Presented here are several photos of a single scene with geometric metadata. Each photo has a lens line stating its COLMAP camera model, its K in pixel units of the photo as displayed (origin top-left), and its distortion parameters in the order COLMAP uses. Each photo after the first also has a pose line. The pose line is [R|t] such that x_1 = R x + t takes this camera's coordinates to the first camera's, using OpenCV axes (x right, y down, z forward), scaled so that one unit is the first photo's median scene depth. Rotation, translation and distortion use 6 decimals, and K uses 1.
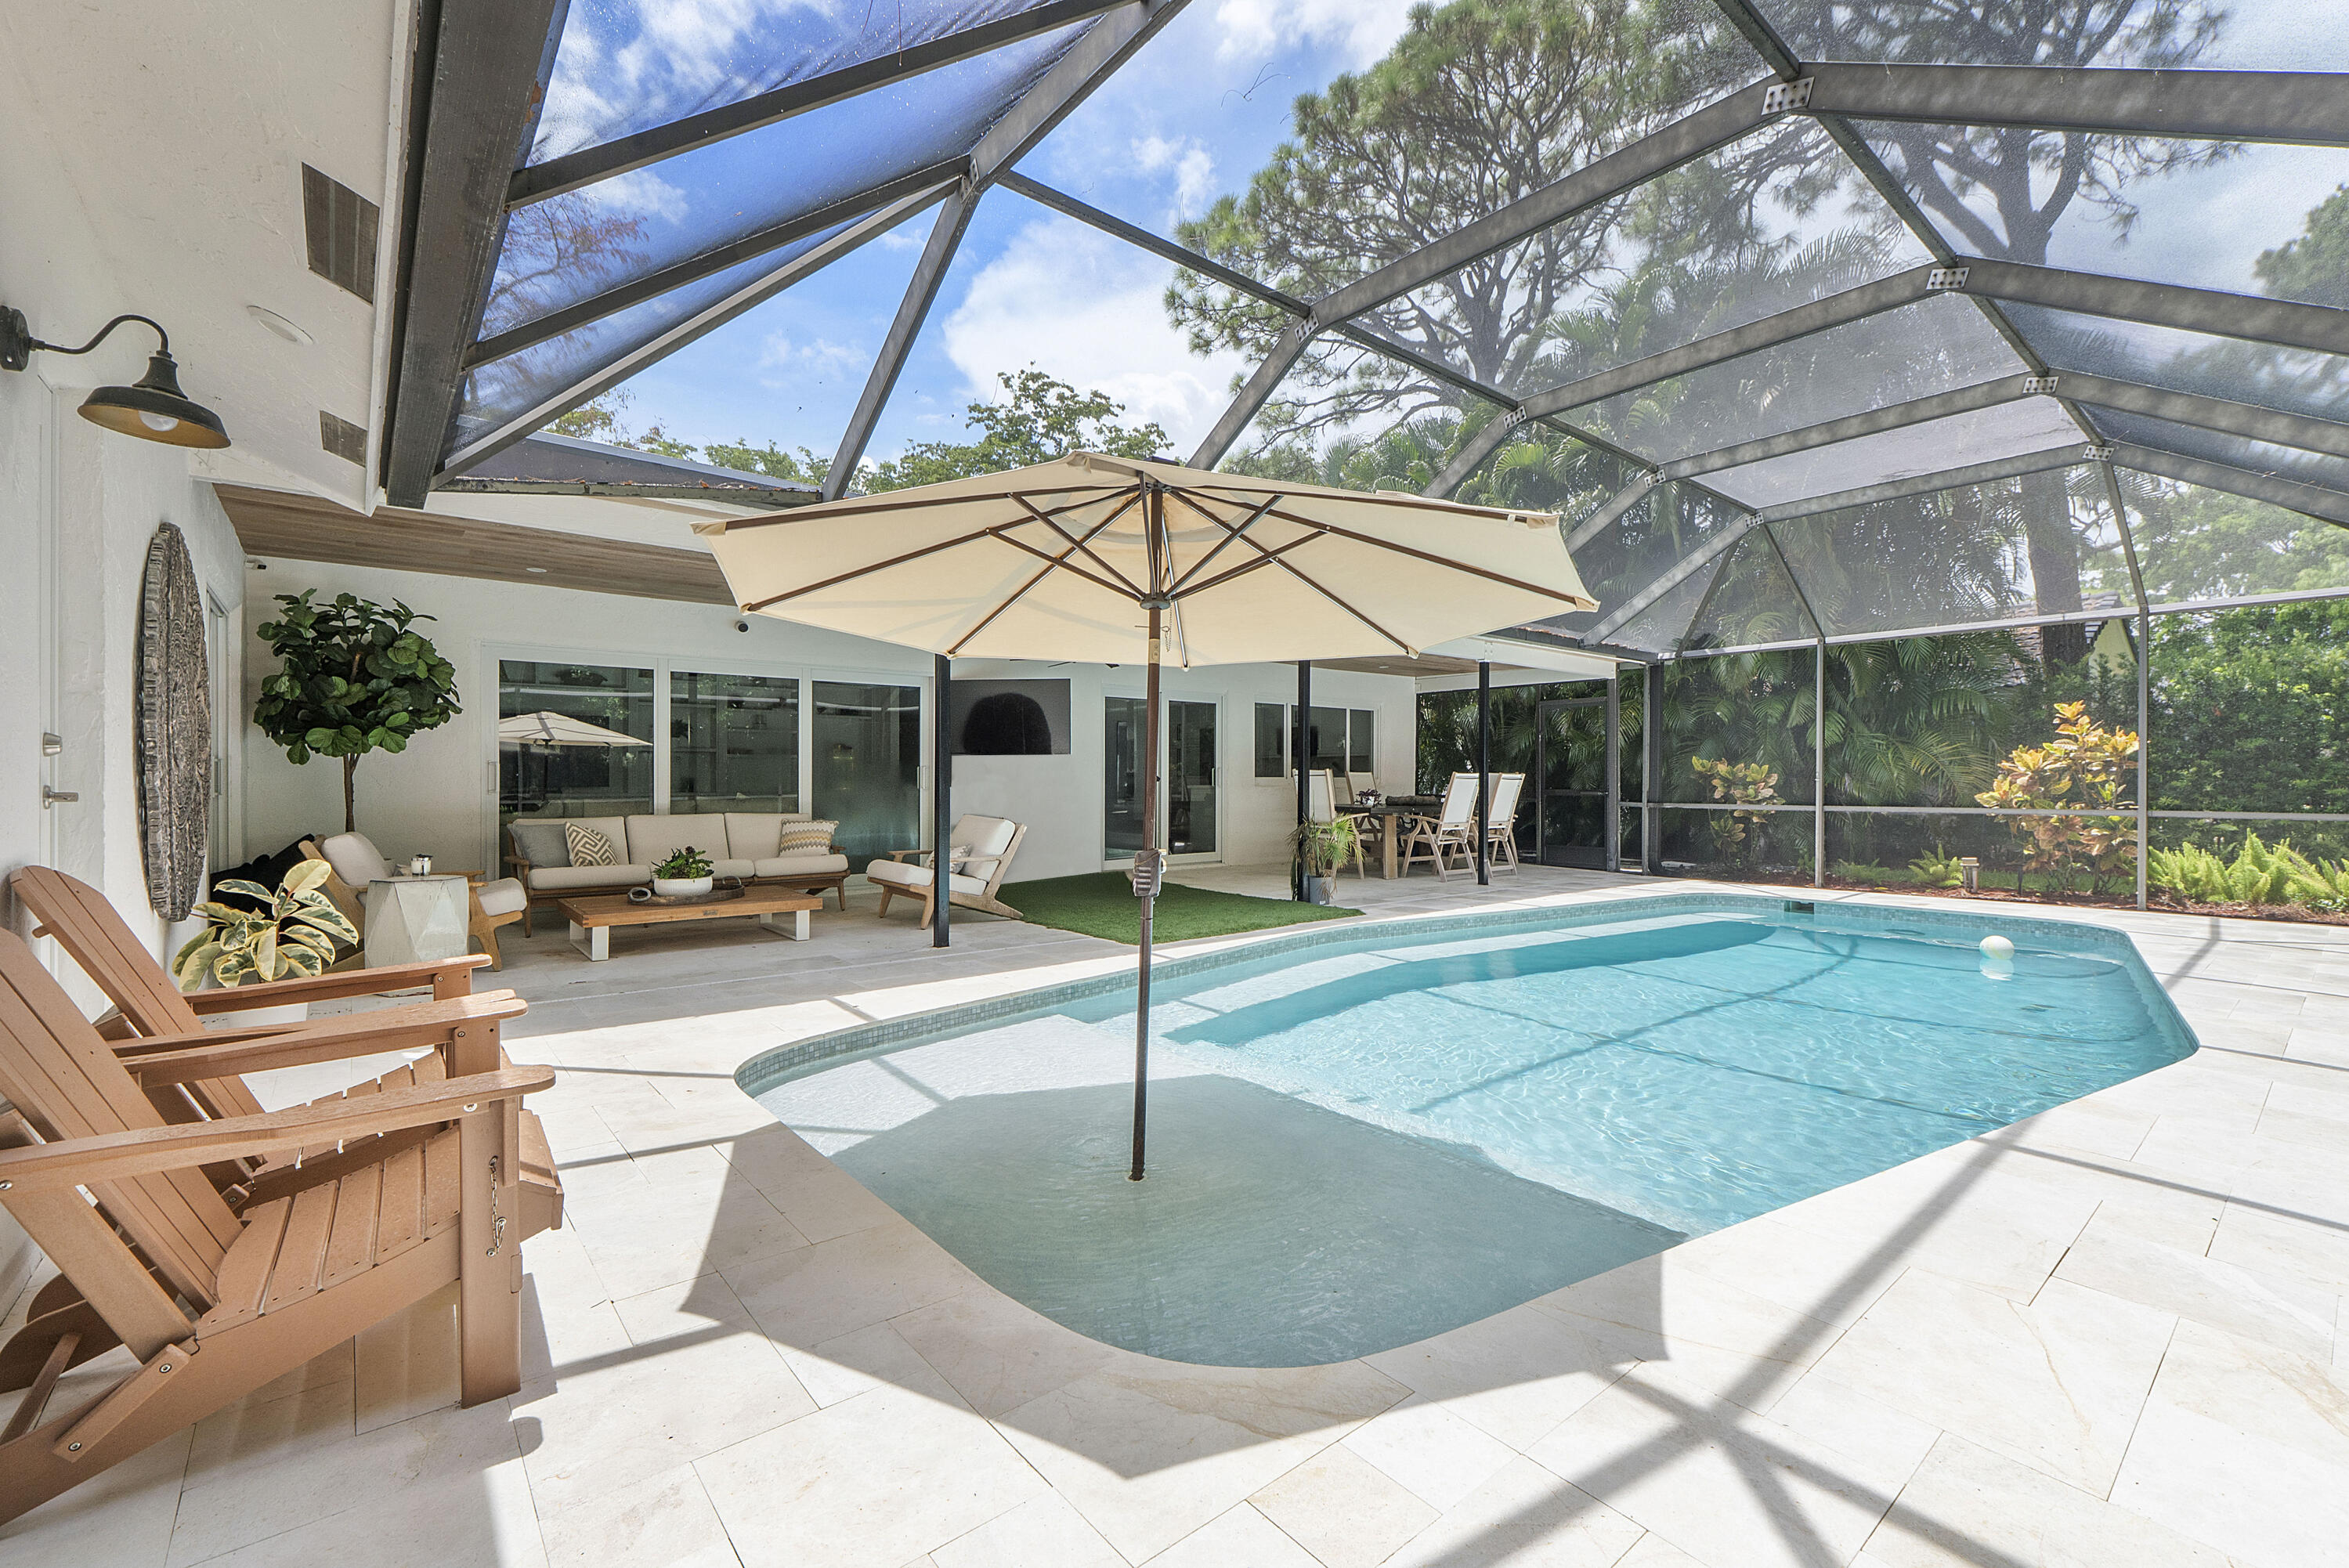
lens RADIAL K [[987.5, 0, 1187.7], [0, 987.5, 783.9], [0, 0, 1]] dist [-0.002053, -0.000129]
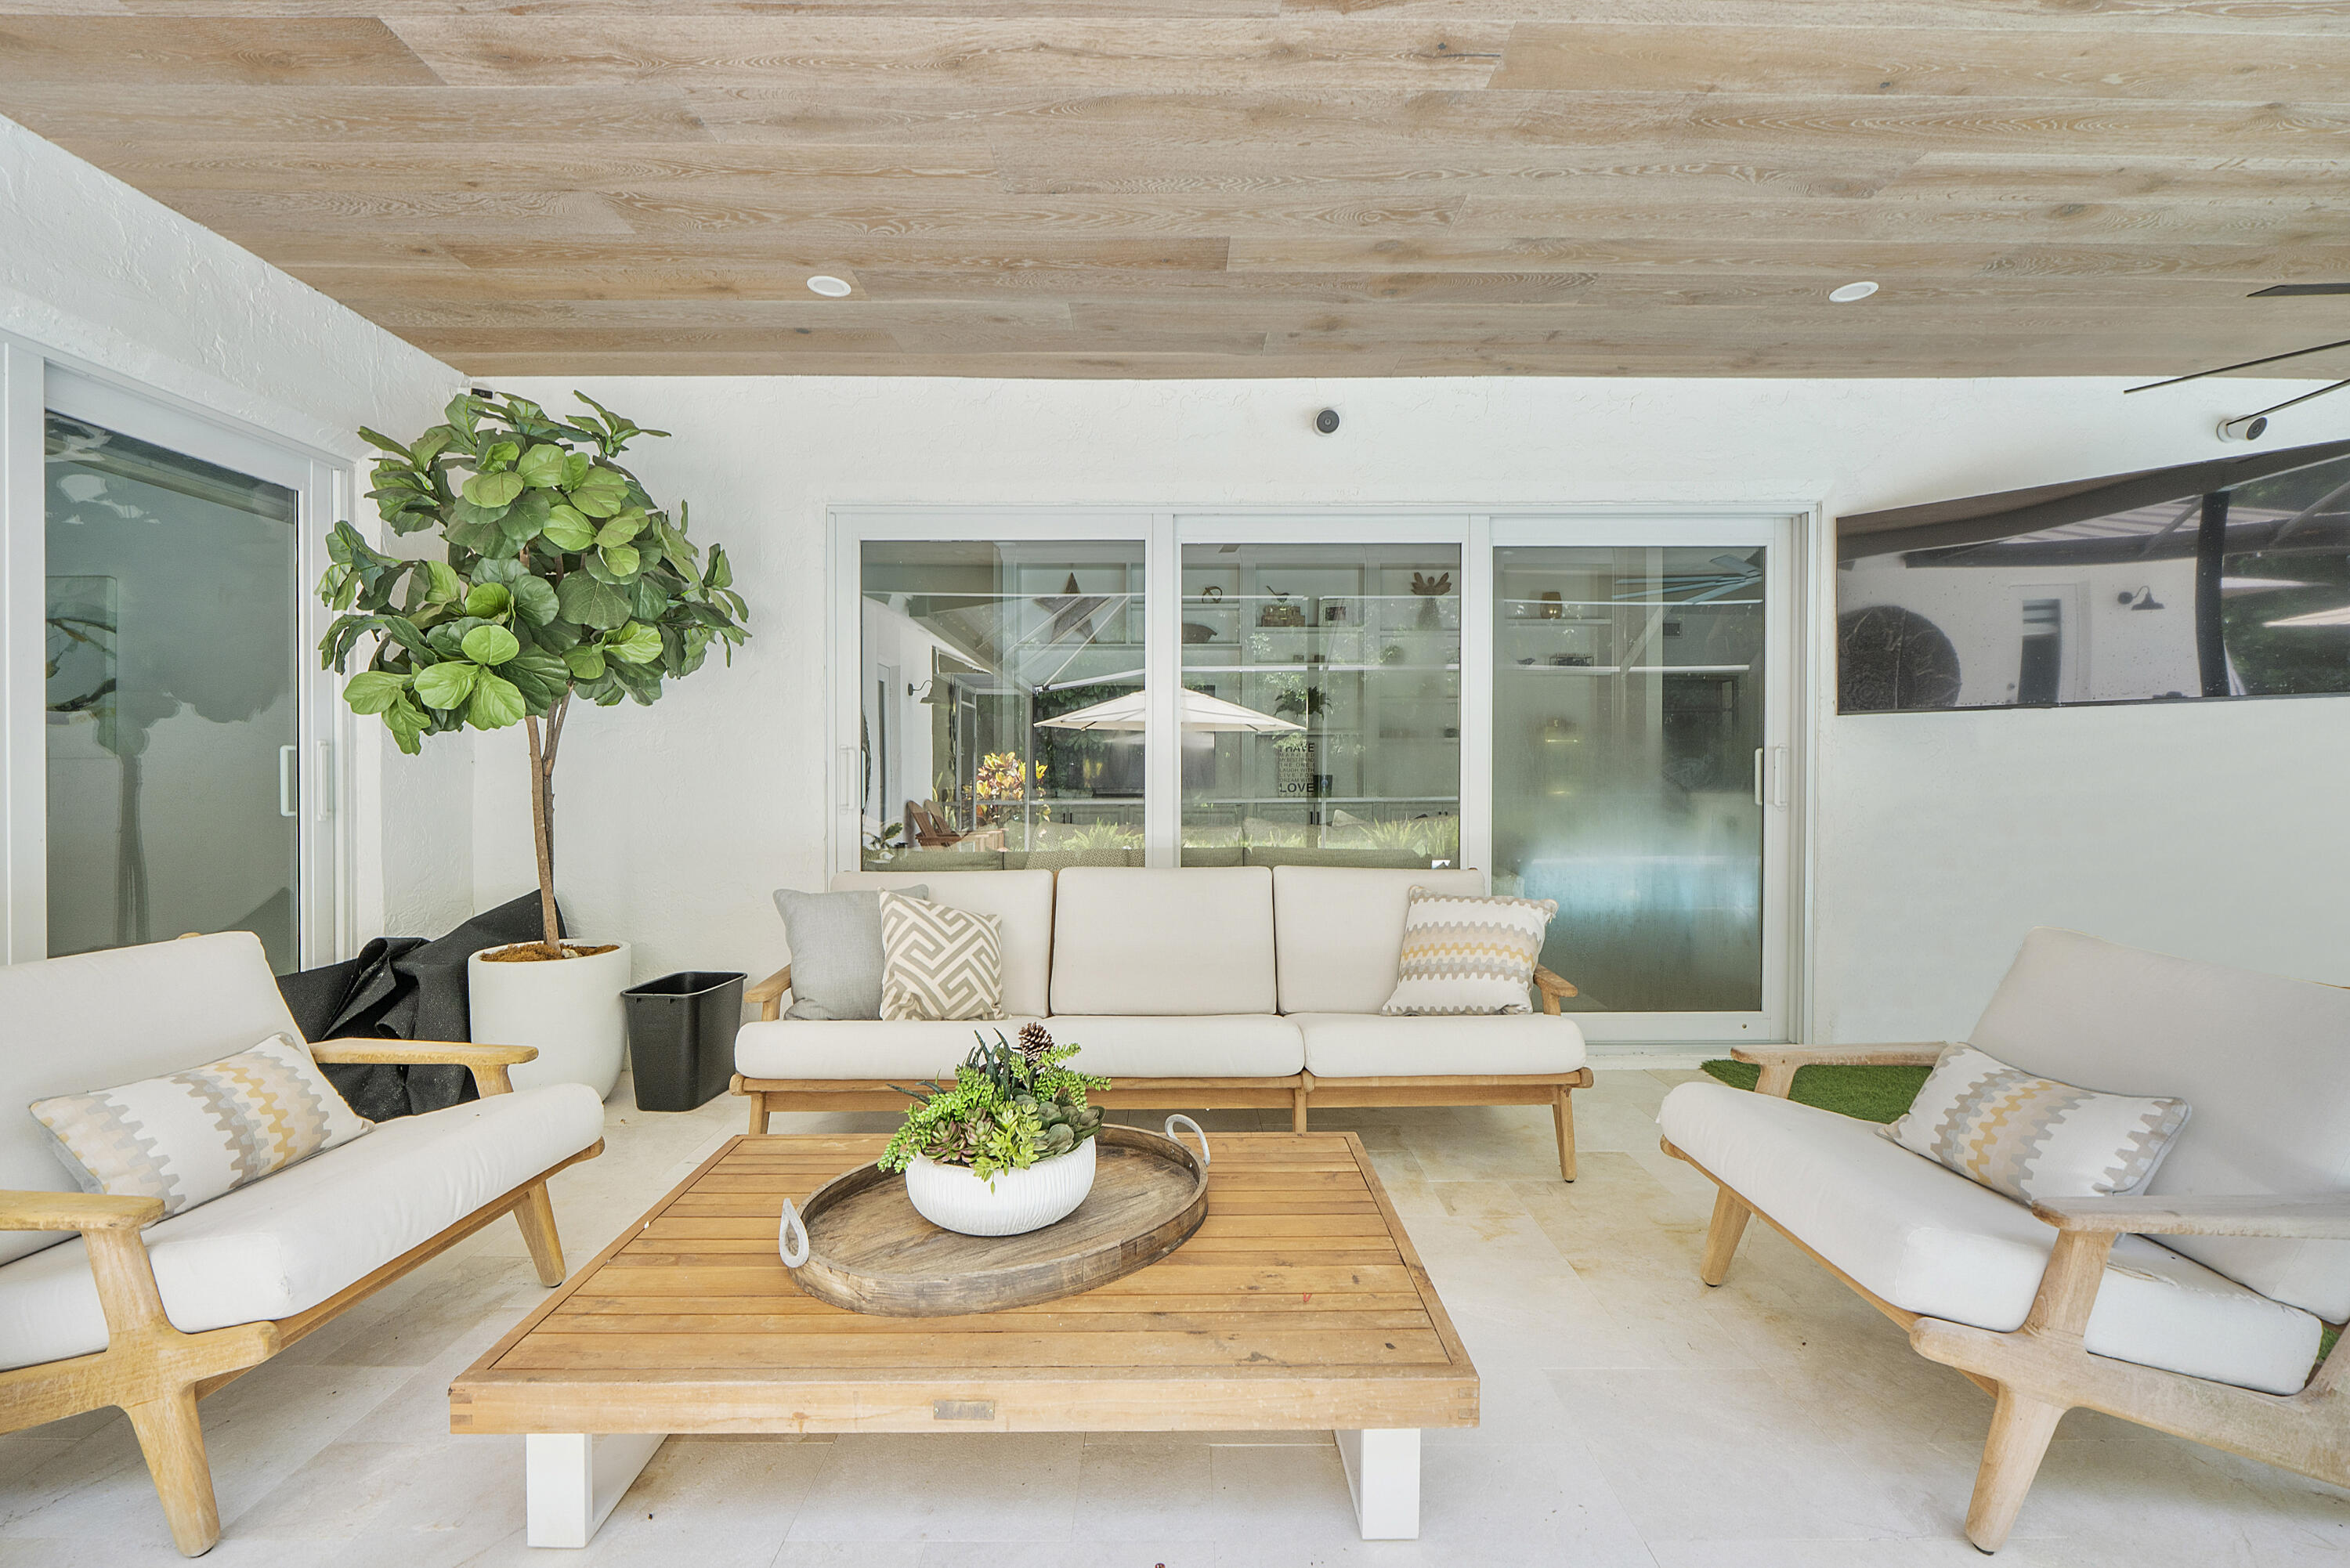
lens RADIAL K [[1034.8, 0, 1175.0], [0, 1034.8, 784.0], [0, 0, 1]] dist [-0.009297, -0.000139]
pose [[0.771932, 0.003931, -0.635694, -0.215426], [-0.001839, 0.999991, 0.003950, -0.005679], [0.635703, -0.001880, 0.771931, 0.603473]]
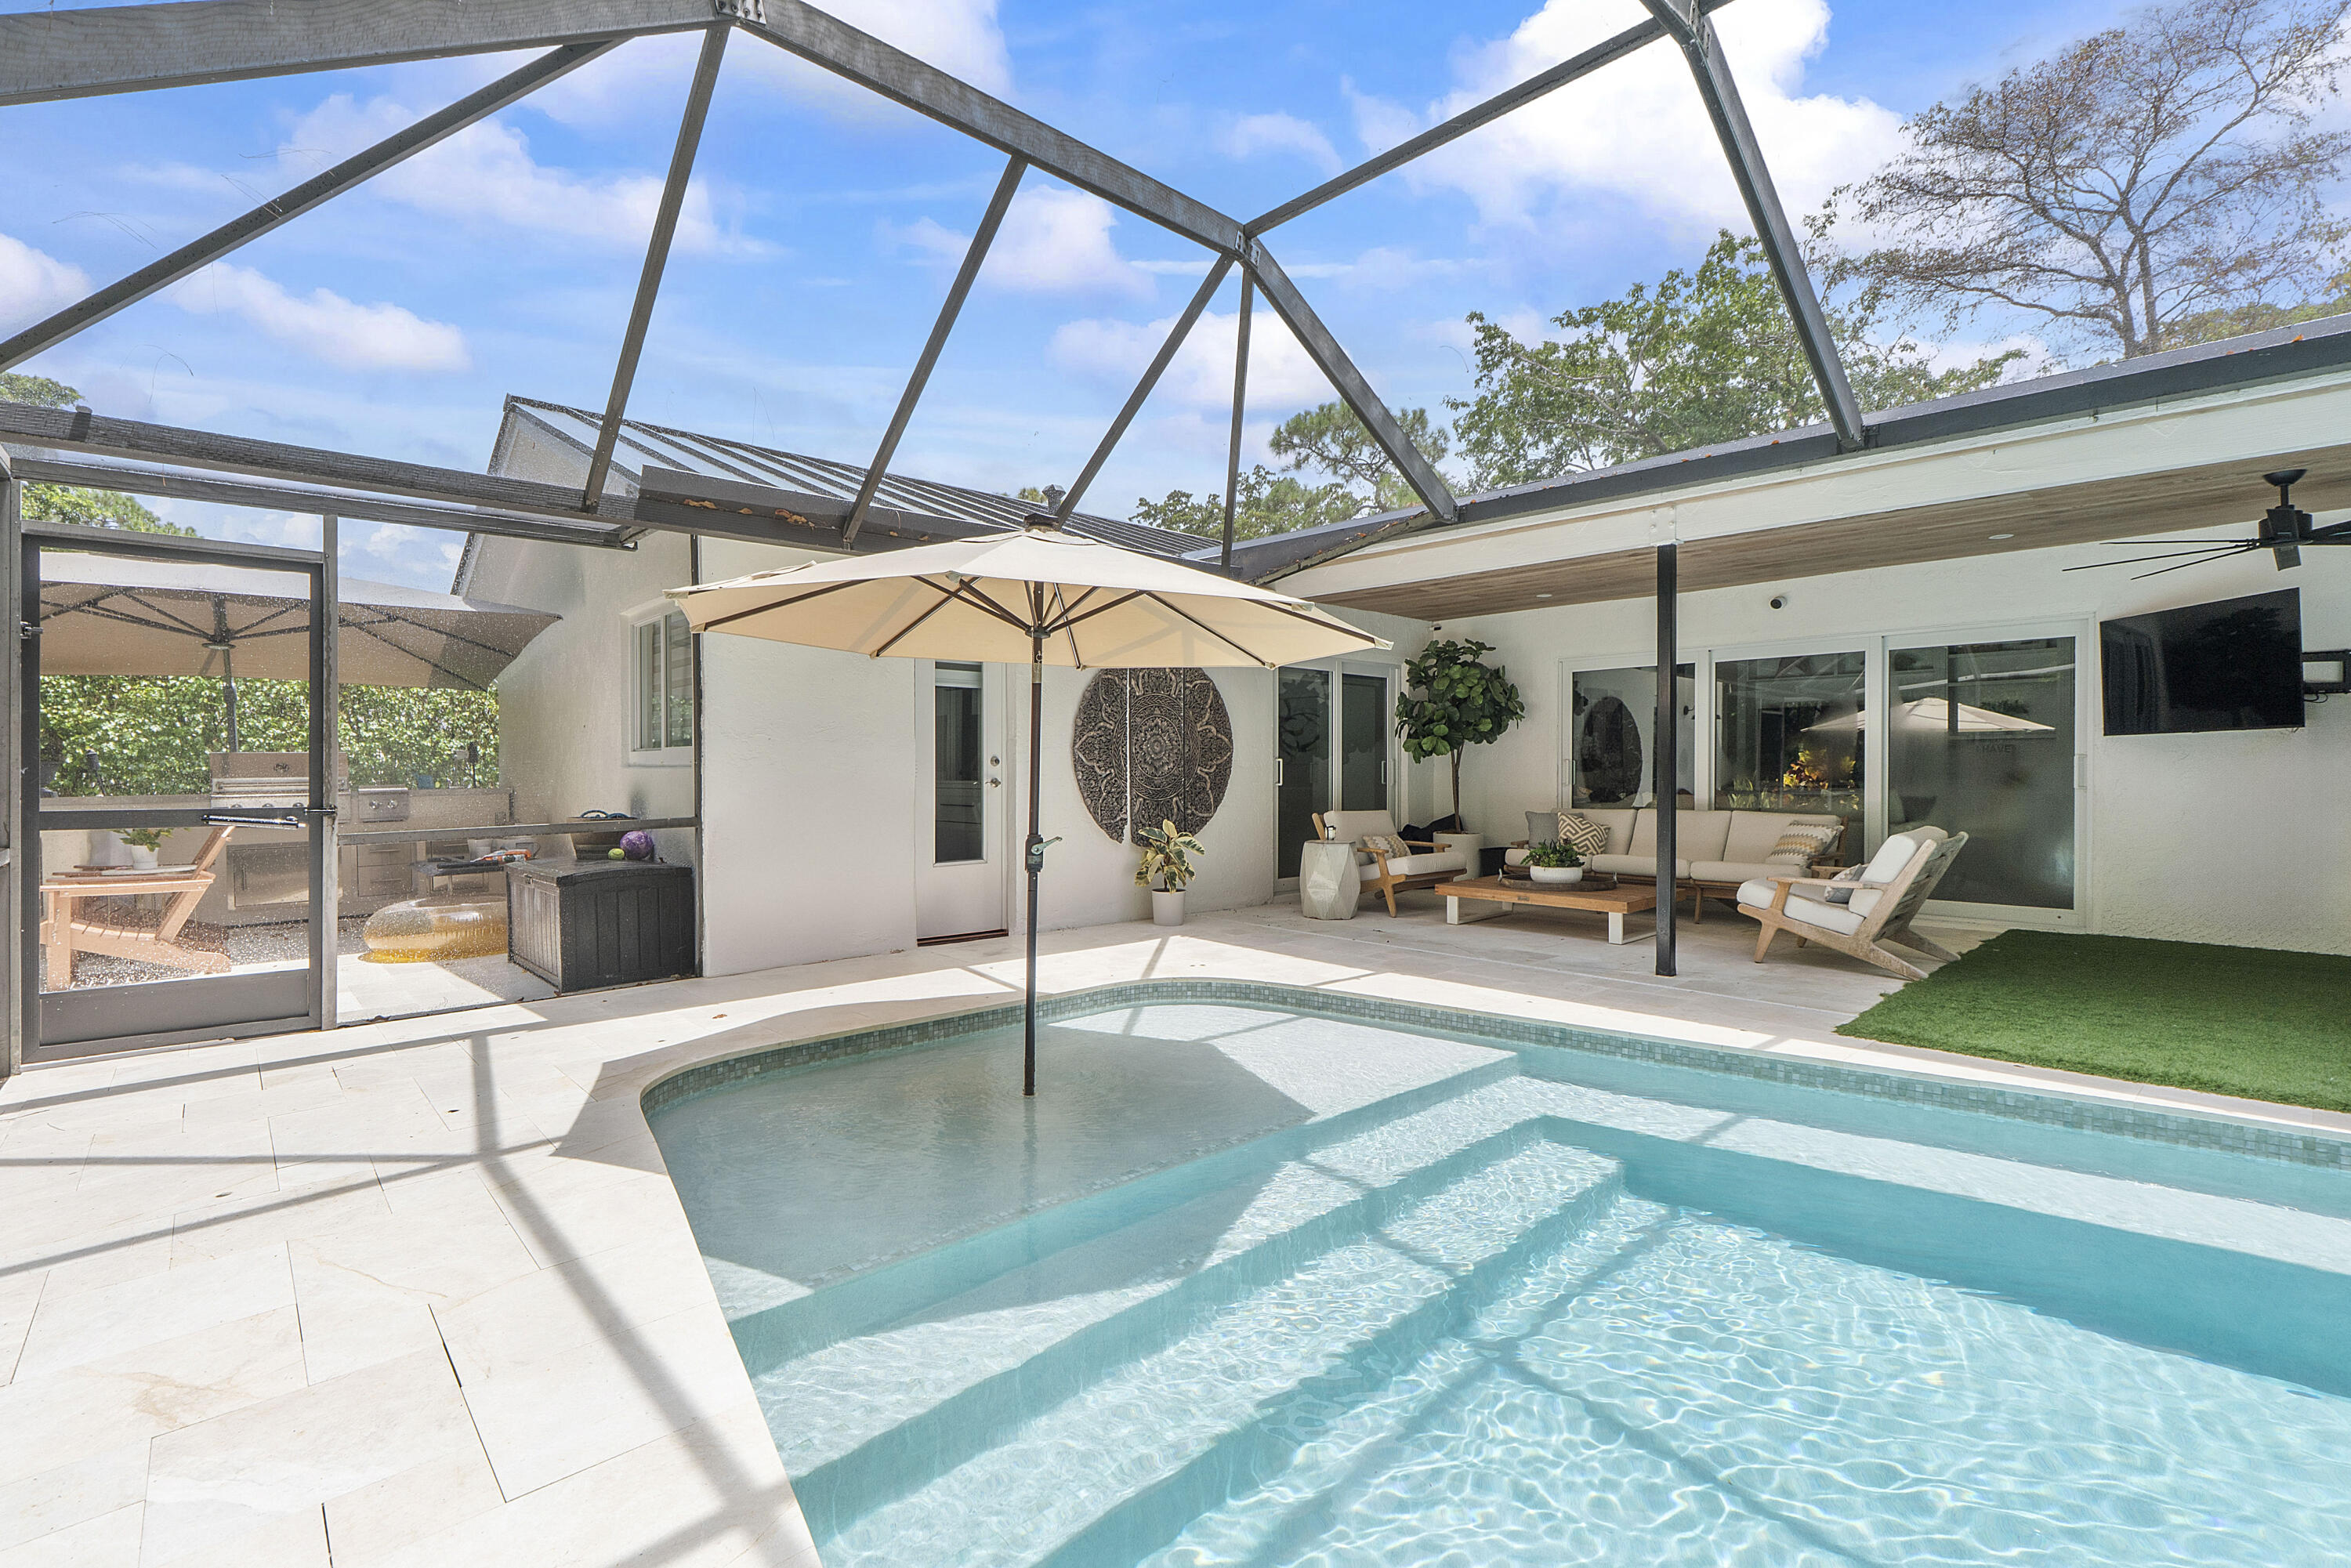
lens RADIAL K [[1055.4, 0, 1175.5], [0, 1055.4, 784.0], [0, 0, 1]] dist [-0.002347, -0.000371]
pose [[0.050961, 0.009432, -0.998656, 0.456430], [-0.002204, 0.999954, 0.009332, -0.002377], [0.998698, 0.001725, 0.050979, 0.397384]]
